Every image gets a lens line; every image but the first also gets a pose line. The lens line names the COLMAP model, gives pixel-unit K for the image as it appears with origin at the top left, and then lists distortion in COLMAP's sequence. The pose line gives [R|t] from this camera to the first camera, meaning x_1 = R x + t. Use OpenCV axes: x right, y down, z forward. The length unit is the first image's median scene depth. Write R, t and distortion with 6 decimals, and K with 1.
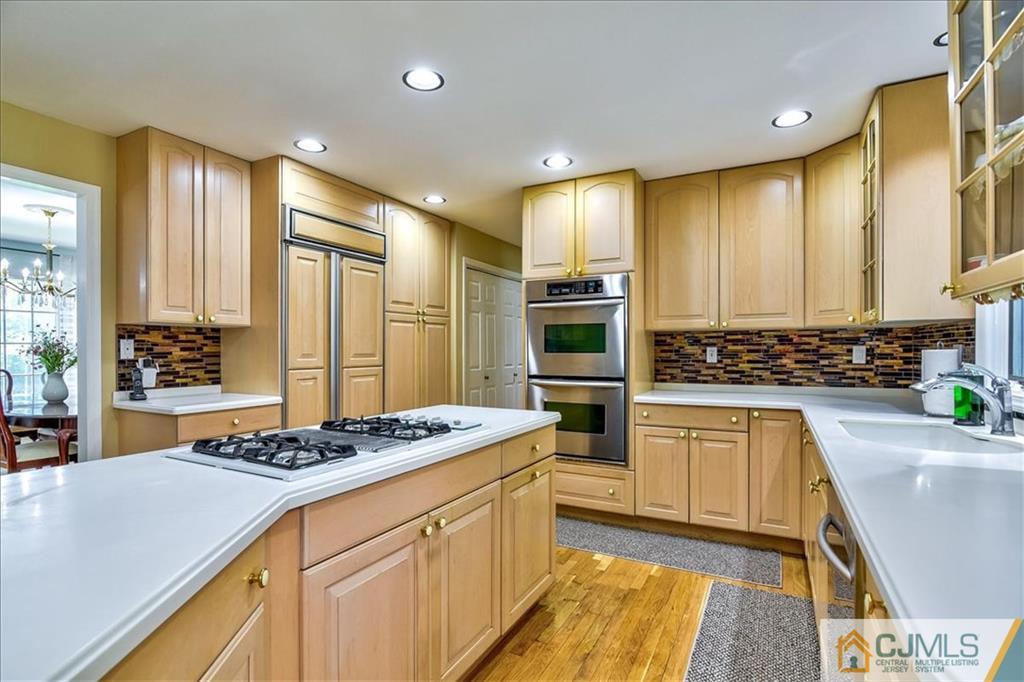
lens RADIAL K [[497.2, 0, 508.0], [0, 497.2, 343.4], [0, 0, 1]] dist [-0.016911, -0.000280]
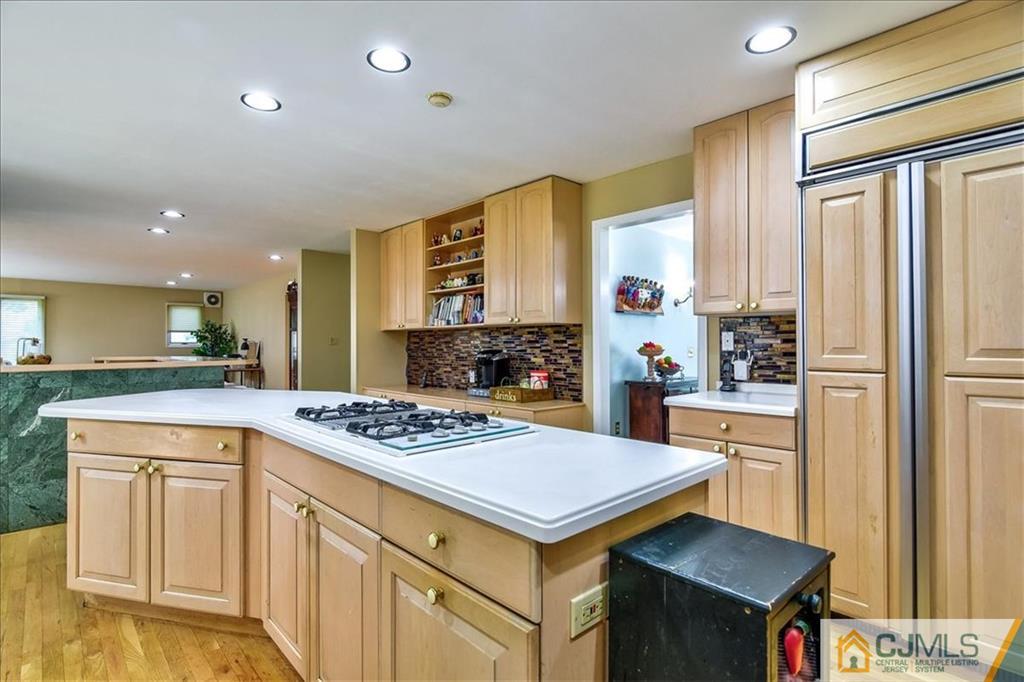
lens RADIAL K [[497.2, 0, 508.0], [0, 497.2, 343.4], [0, 0, 1]] dist [-0.016911, -0.000280]
pose [[-0.321486, -0.000689, -0.946914, 0.422283], [0.014596, 0.999877, -0.005683, 0.017669], [0.946802, -0.015648, -0.321436, 1.049618]]
